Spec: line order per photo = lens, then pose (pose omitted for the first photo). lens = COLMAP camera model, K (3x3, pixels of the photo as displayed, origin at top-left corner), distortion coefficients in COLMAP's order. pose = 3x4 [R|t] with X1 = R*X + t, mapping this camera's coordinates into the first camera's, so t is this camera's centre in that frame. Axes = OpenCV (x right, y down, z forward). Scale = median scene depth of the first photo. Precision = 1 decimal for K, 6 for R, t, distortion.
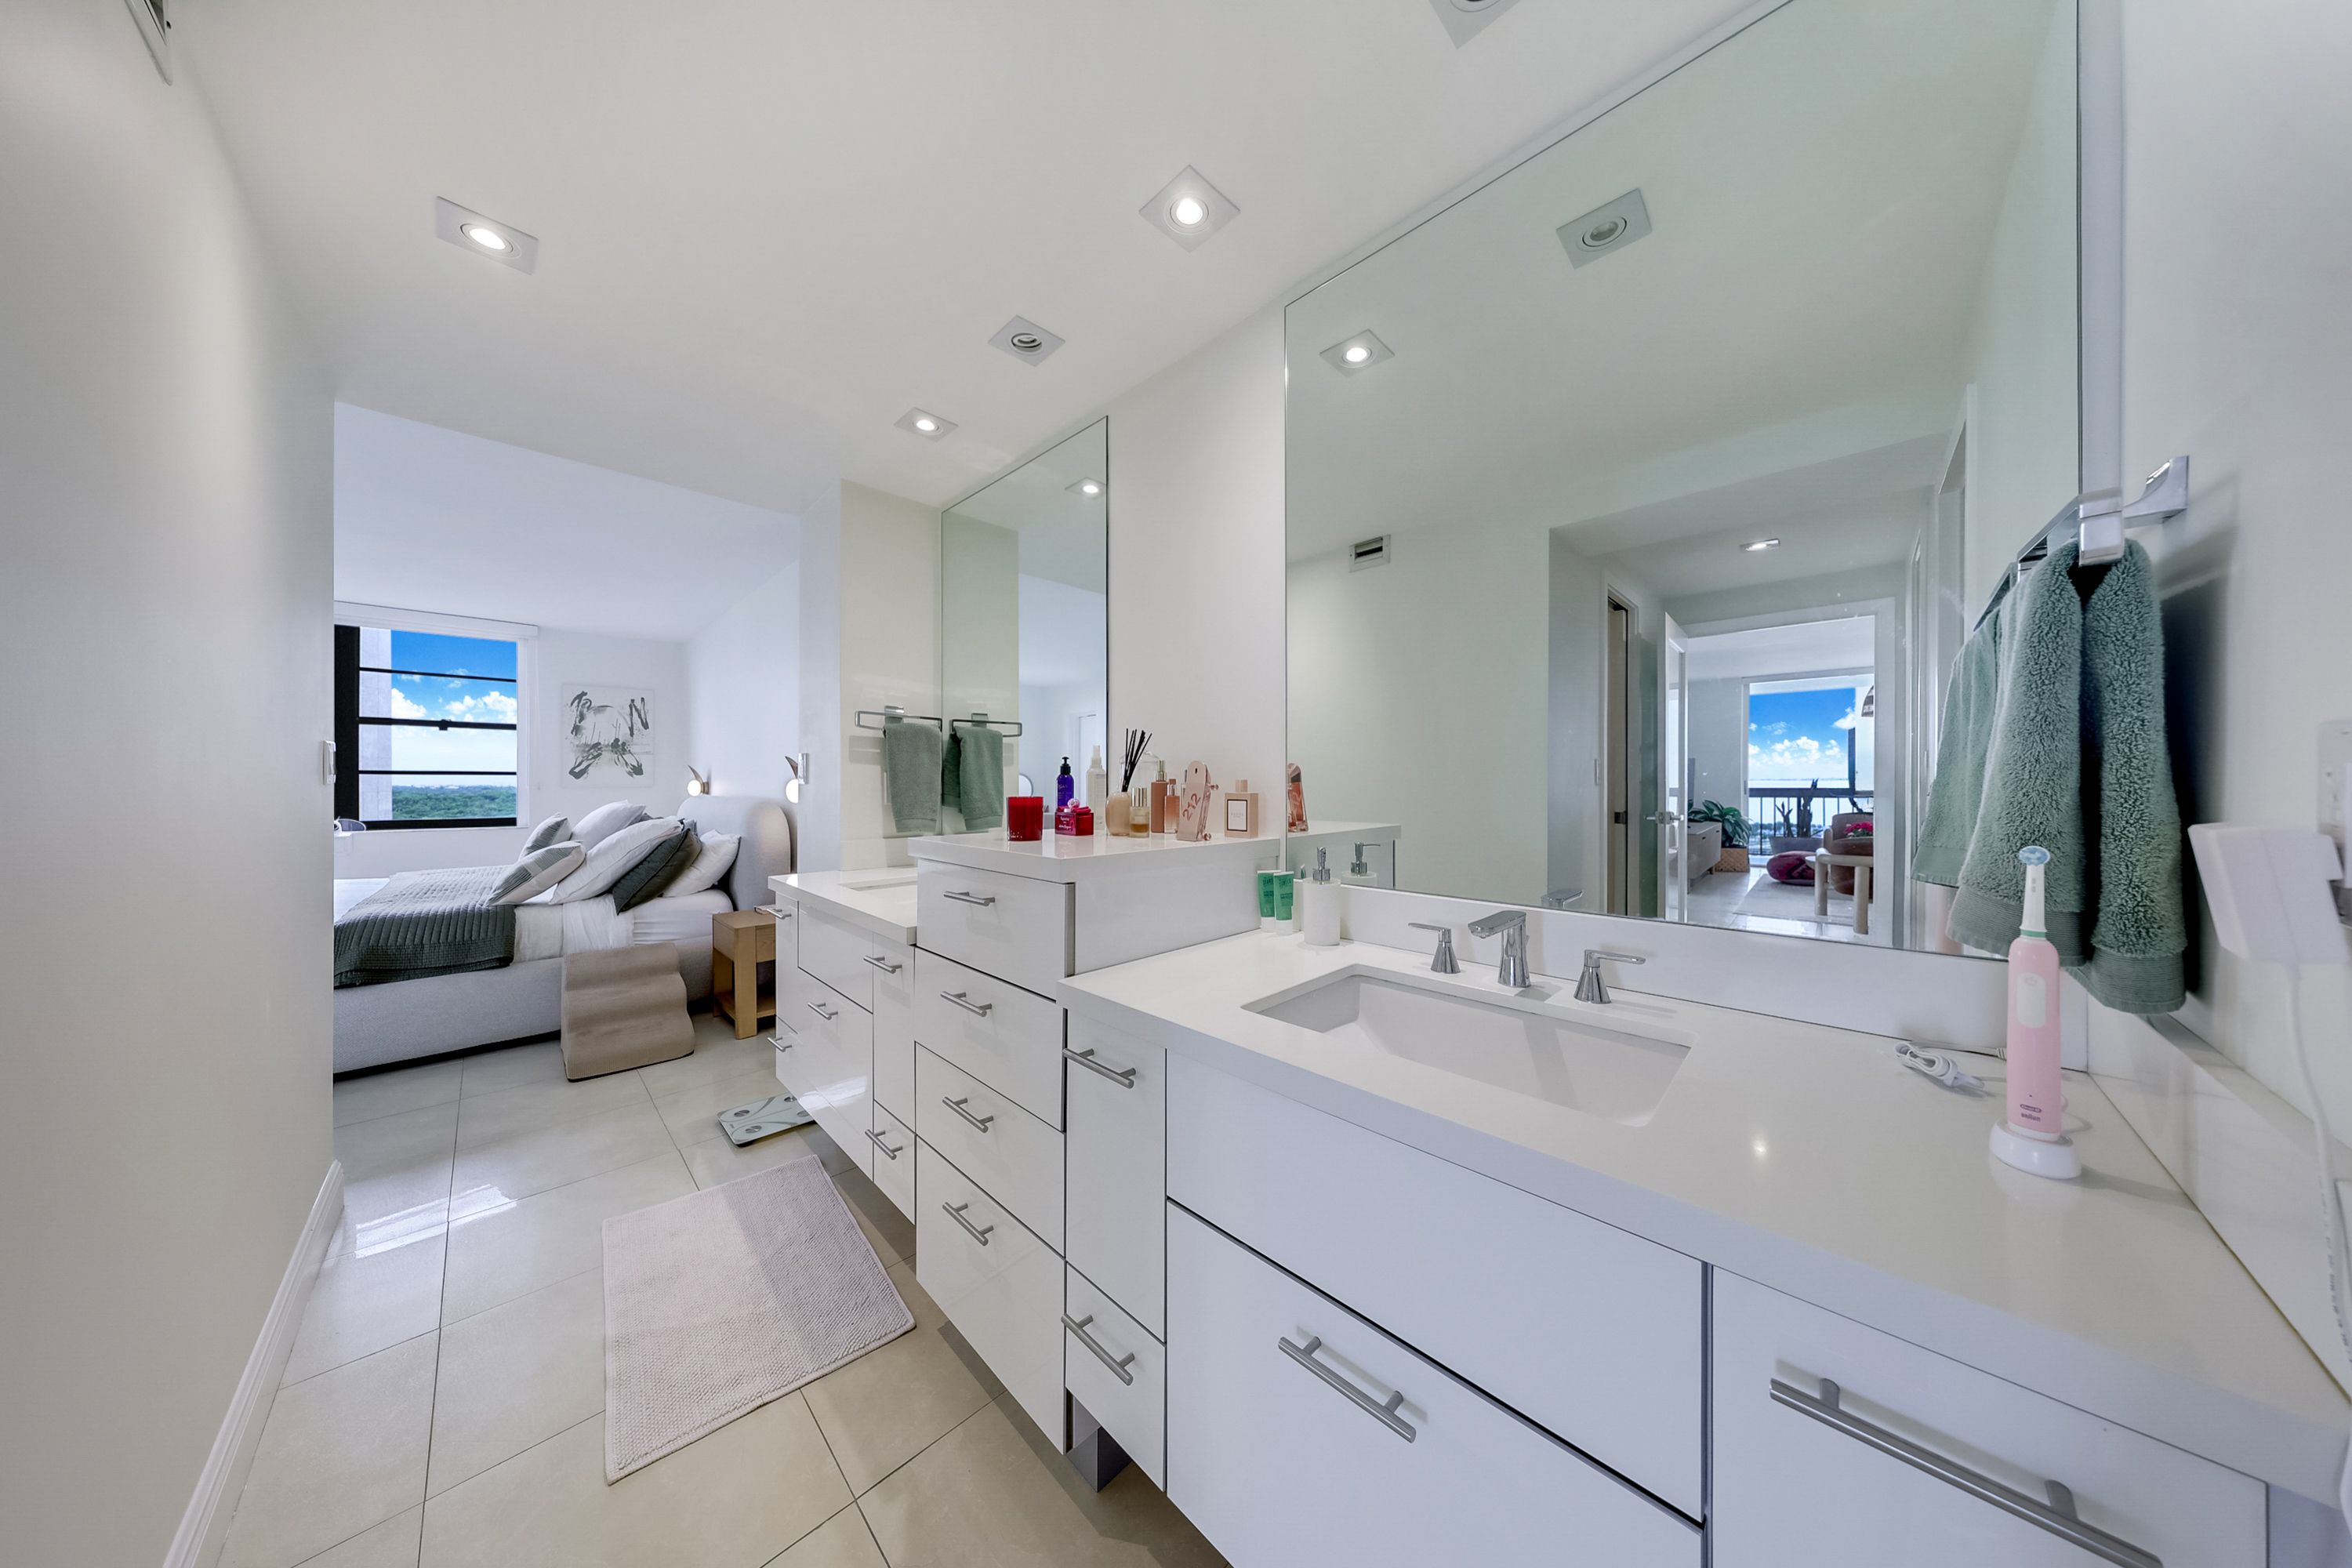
lens RADIAL K [[695.8, 0, 1174.2], [0, 695.8, 778.7], [0, 0, 1]] dist [0.000541, 0.000059]
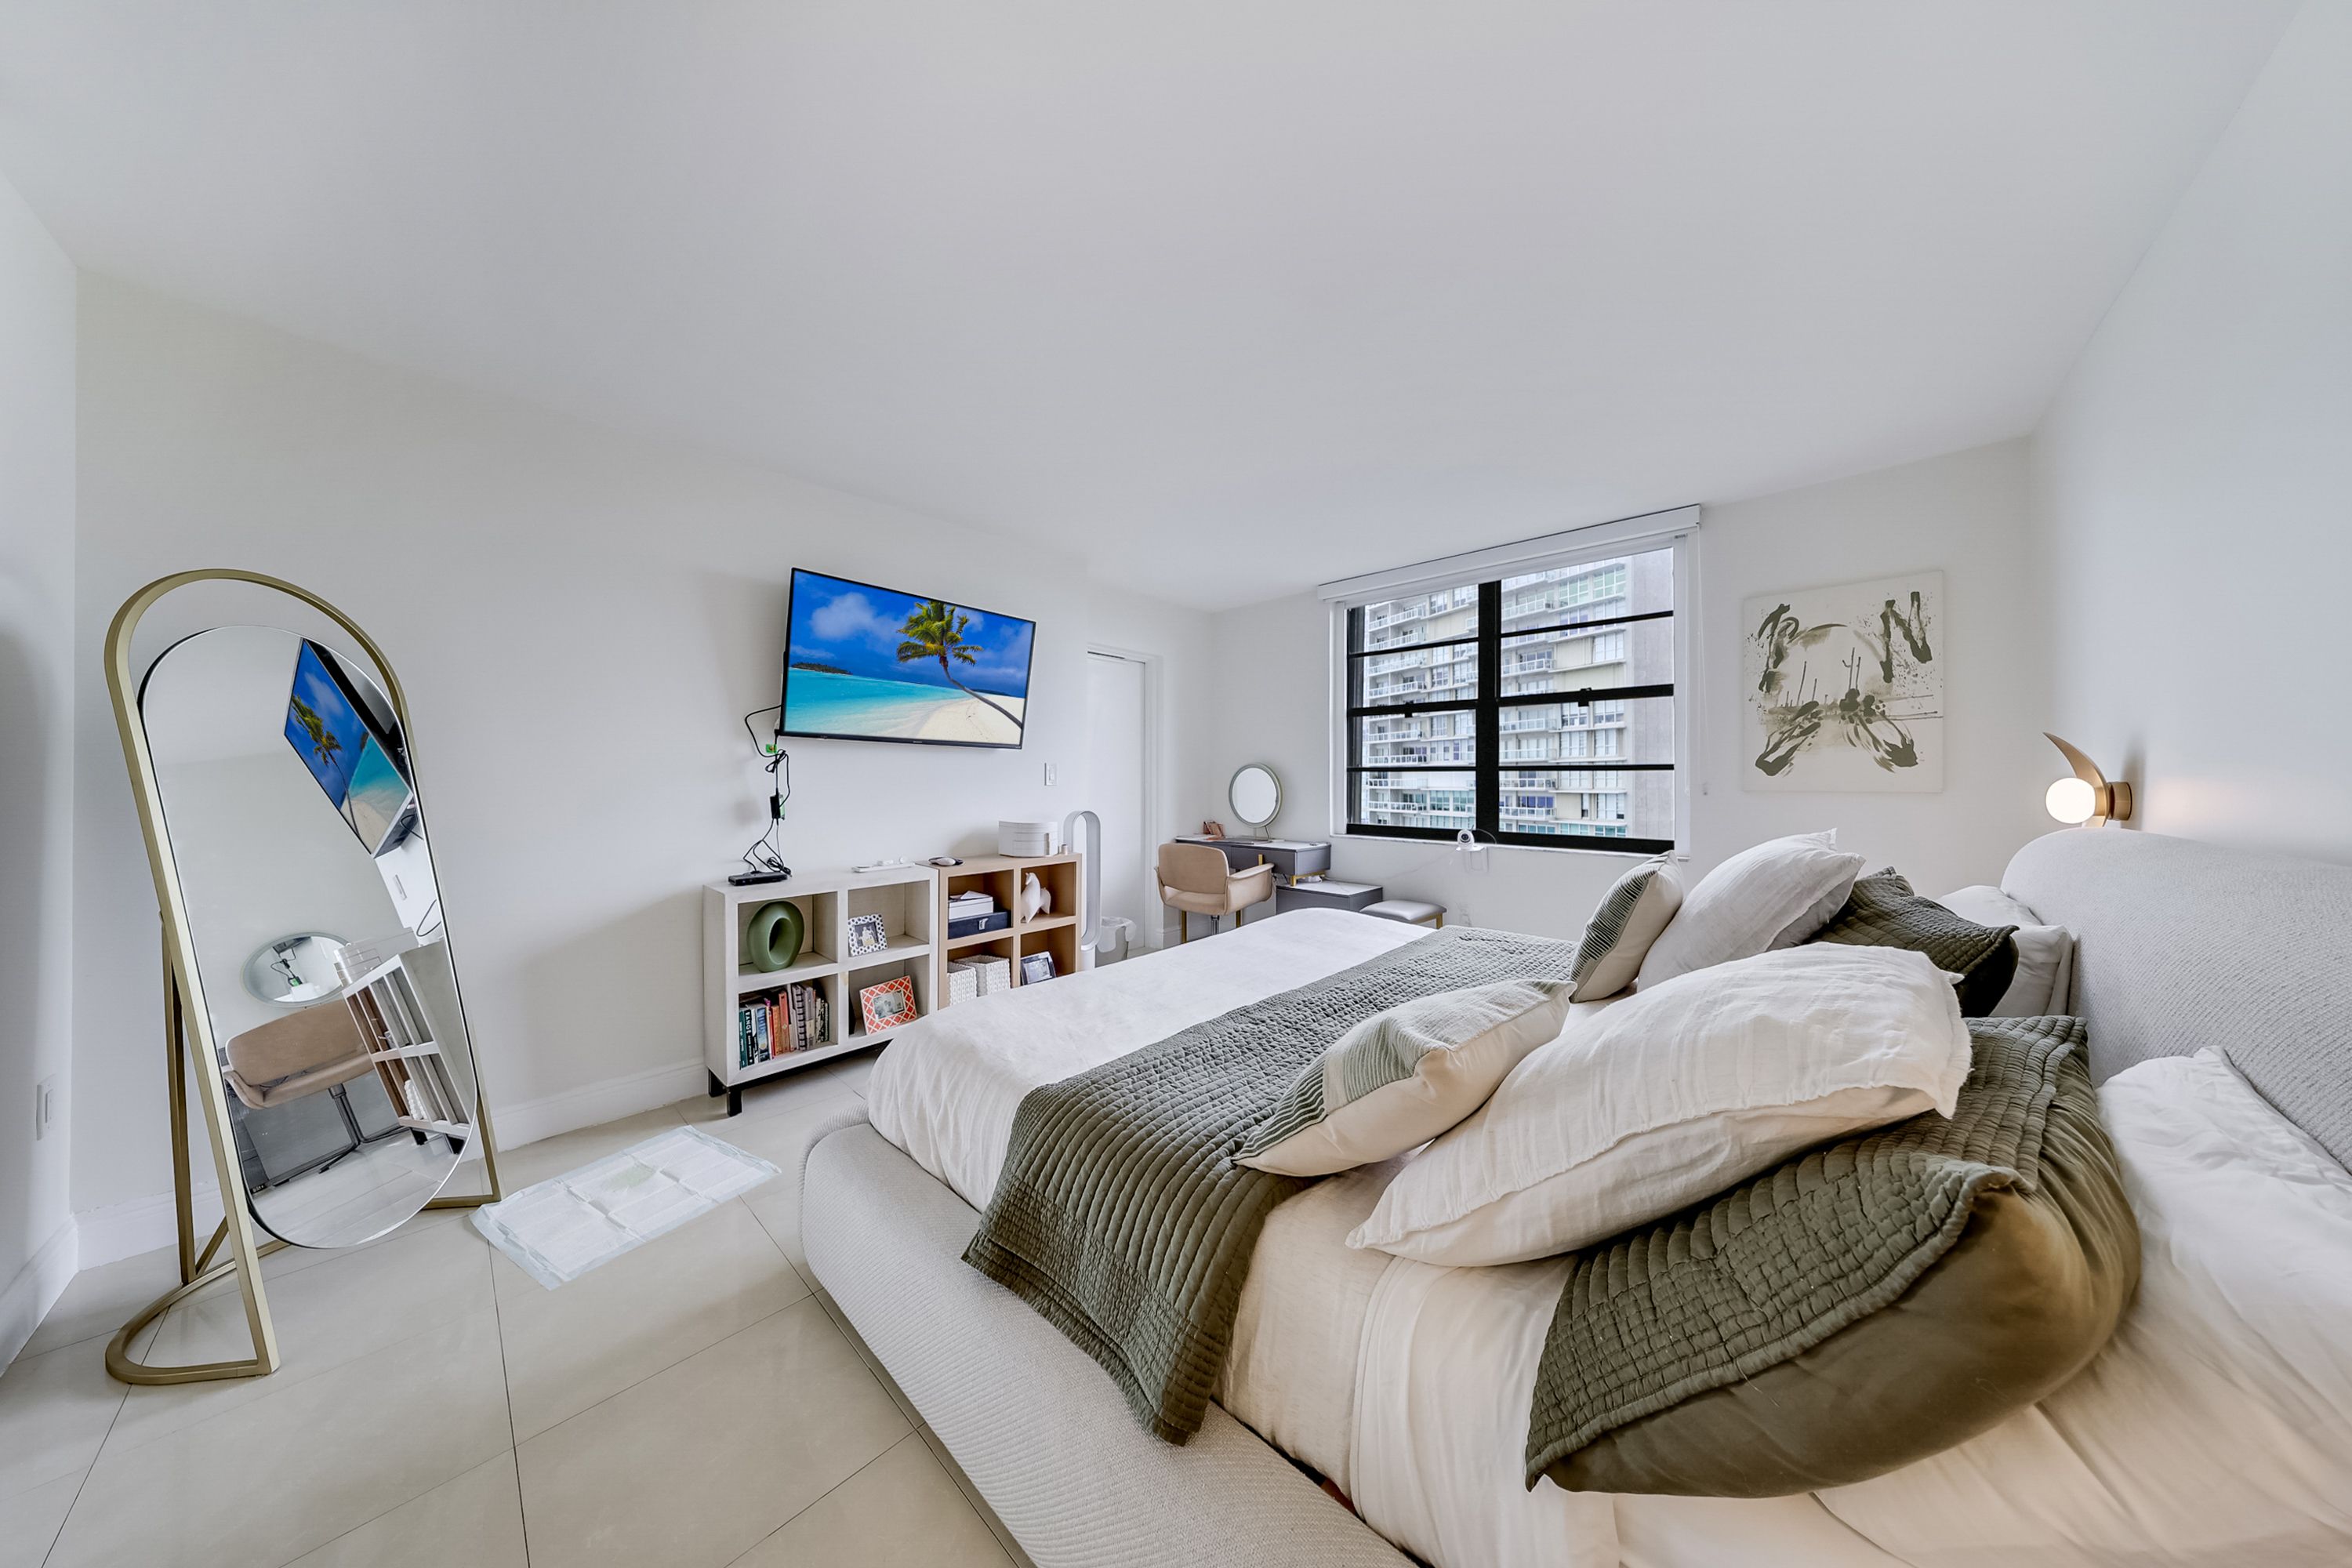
lens RADIAL K [[695.8, 0, 1182.1], [0, 695.8, 776.2], [0, 0, 1]] dist [0.000541, 0.000059]
pose [[0.055962, -0.003293, -0.998427, -0.362395], [0.006119, 0.999977, -0.002955, -0.000325], [0.998414, -0.005944, 0.055981, 0.529897]]
